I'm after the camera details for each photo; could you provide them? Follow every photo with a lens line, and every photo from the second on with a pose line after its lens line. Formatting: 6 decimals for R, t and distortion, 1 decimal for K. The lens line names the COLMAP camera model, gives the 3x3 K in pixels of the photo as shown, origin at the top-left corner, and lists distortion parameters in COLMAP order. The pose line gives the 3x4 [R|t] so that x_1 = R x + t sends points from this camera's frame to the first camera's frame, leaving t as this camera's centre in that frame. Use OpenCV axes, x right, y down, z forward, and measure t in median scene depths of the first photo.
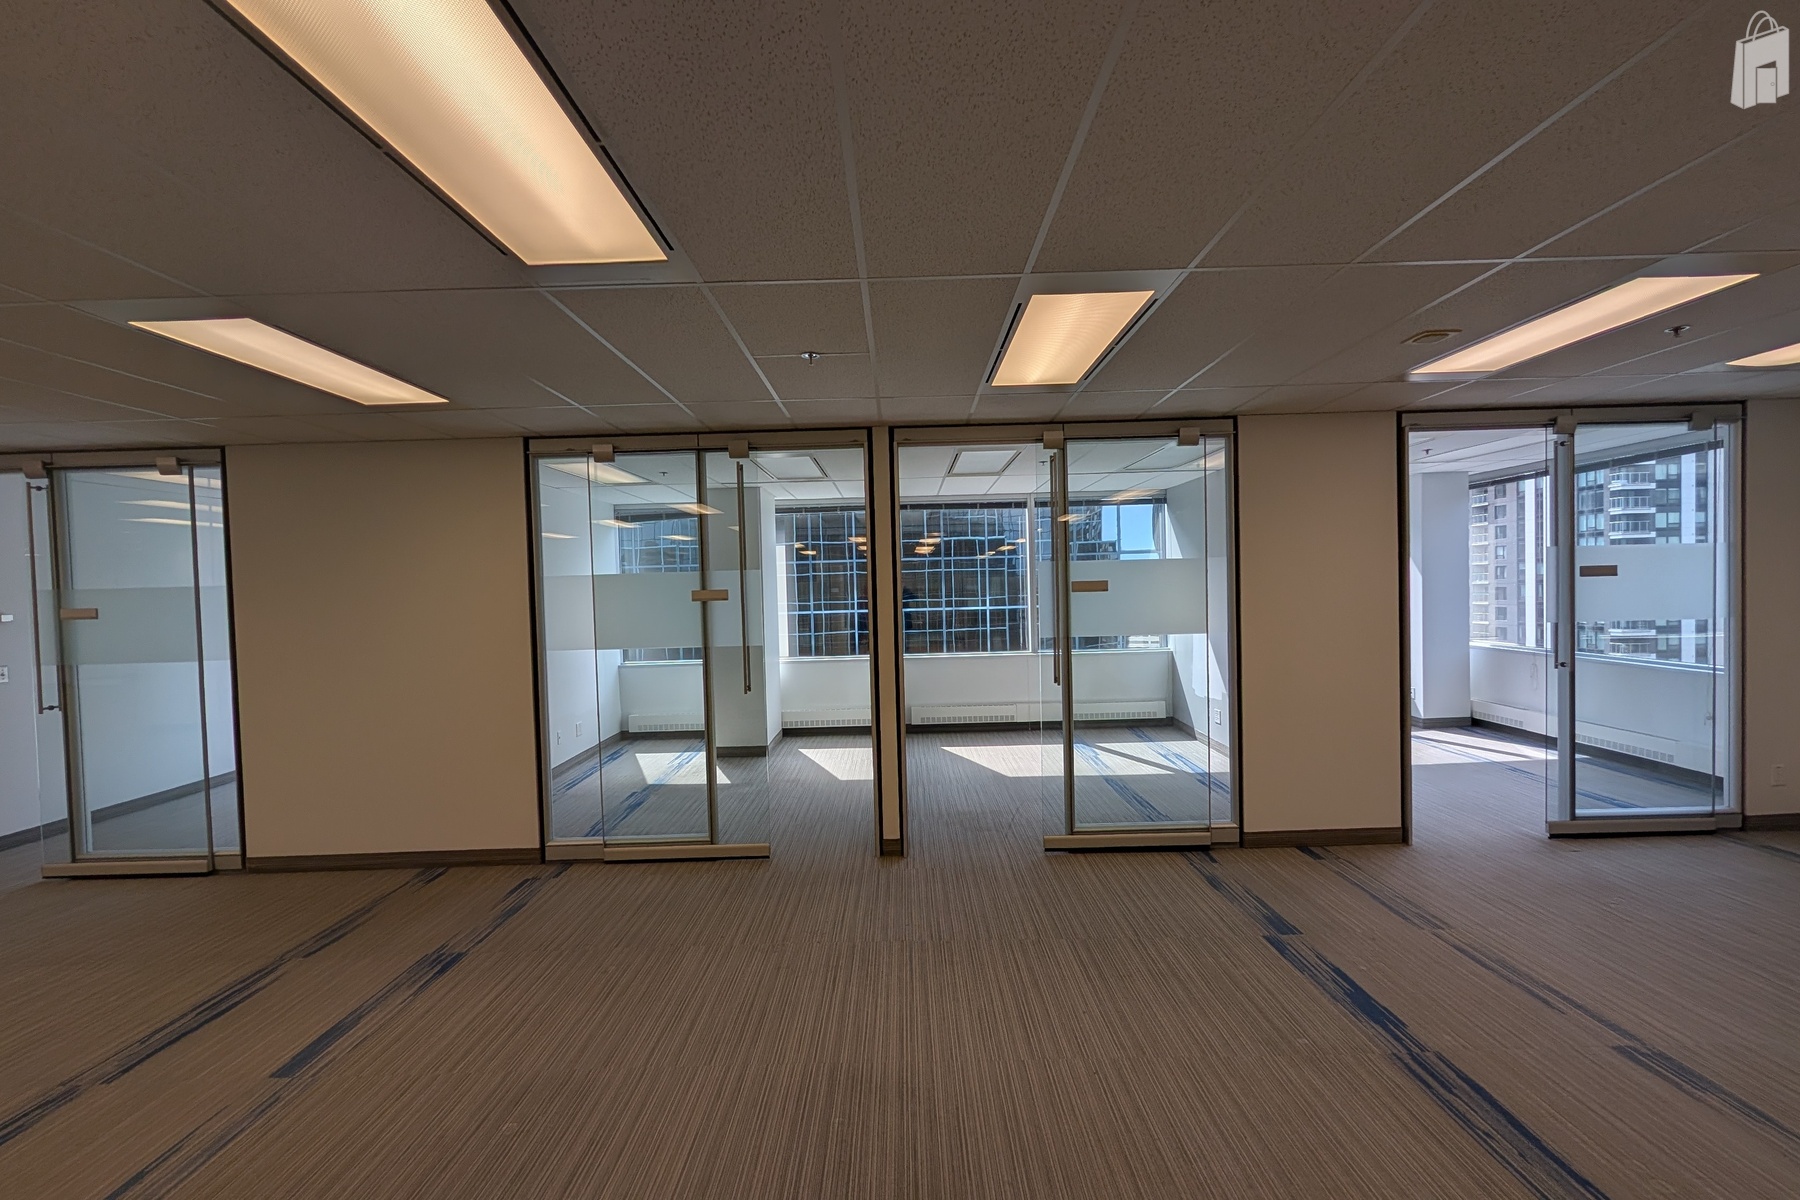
lens RADIAL K [[771.5, 0, 896.2], [0, 771.5, 610.4], [0, 0, 1]] dist [-0.003367, 0.000505]
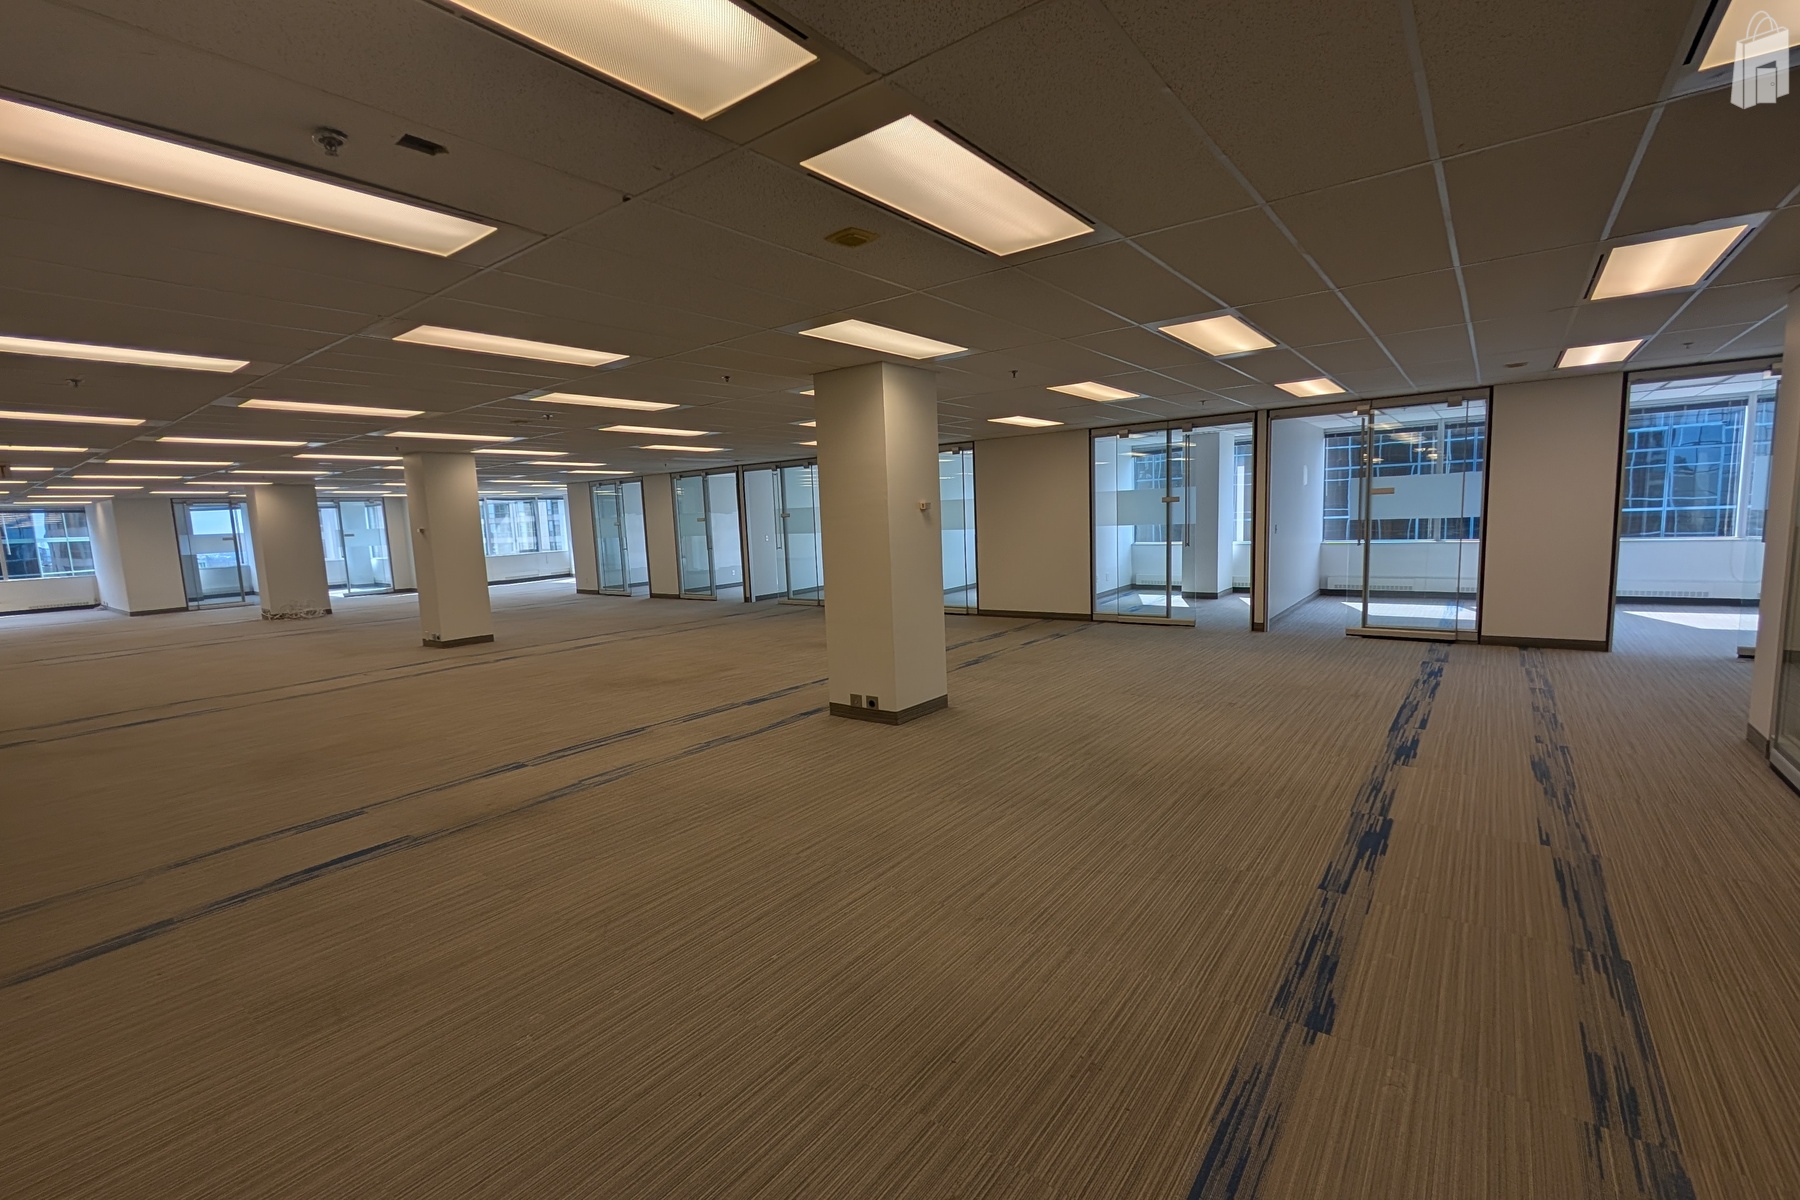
lens RADIAL K [[771.5, 0, 907.0], [0, 771.5, 610.4], [0, 0, 1]] dist [-0.003367, 0.000505]
pose [[0.801719, 0.068948, -0.593711, 0.442835], [0.001692, 0.993059, 0.117608, 0.031761], [0.597698, -0.095293, 0.796038, -1.109144]]
